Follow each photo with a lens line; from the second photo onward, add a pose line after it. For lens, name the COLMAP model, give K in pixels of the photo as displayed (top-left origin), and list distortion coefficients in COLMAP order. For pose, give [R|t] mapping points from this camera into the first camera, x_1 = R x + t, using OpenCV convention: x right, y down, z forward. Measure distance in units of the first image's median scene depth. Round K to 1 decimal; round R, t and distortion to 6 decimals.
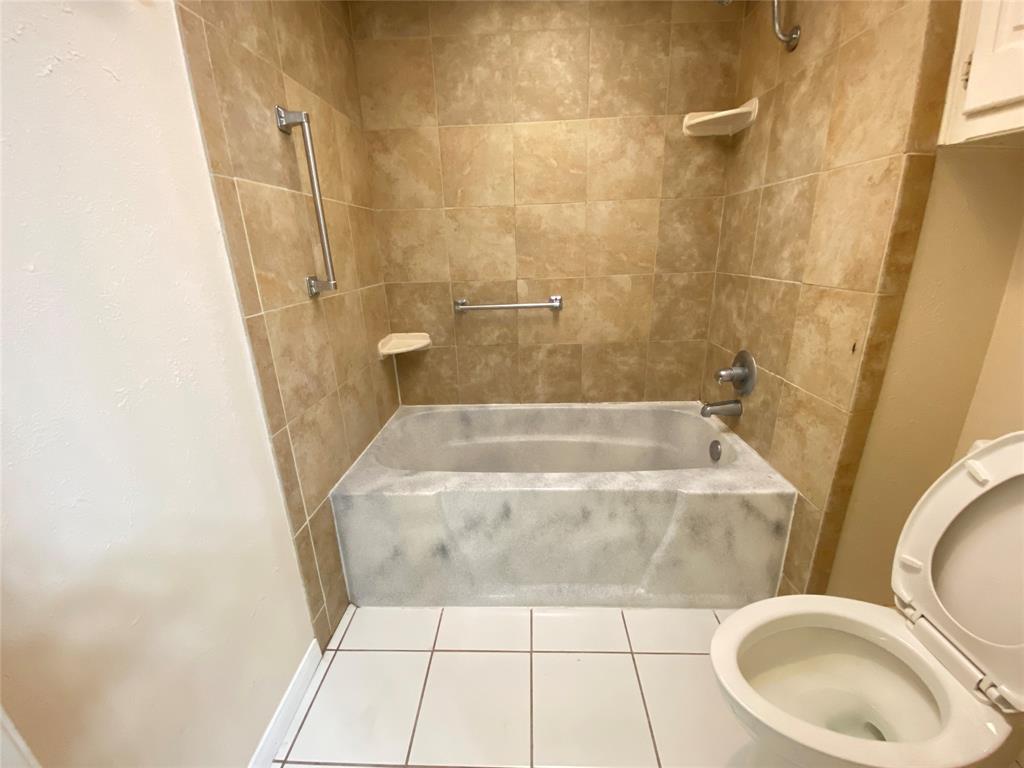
lens RADIAL K [[420.3, 0, 513.5], [0, 420.3, 389.5], [0, 0, 1]] dist [0.012763, -0.009061]
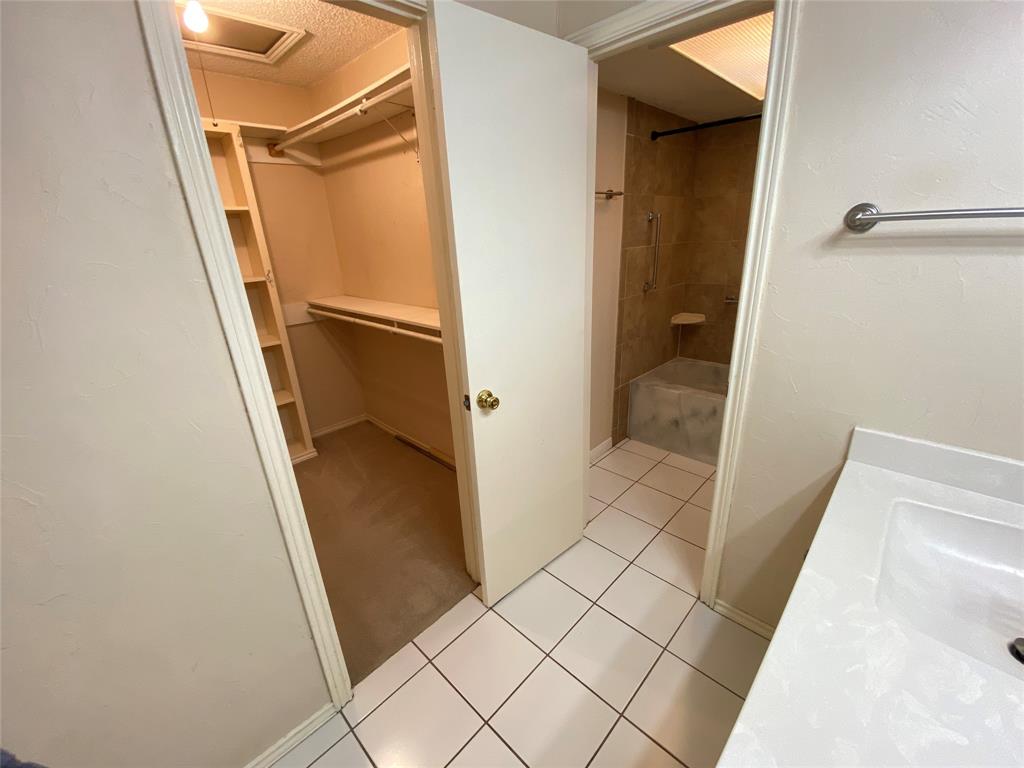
lens RADIAL K [[420.3, 0, 504.2], [0, 420.3, 385.4], [0, 0, 1]] dist [0.012763, -0.009061]
pose [[0.739520, 0.222658, -0.635242, 0.456486], [-0.195946, 0.974047, 0.113301, 0.142672], [0.643984, 0.040685, 0.763957, -1.054820]]
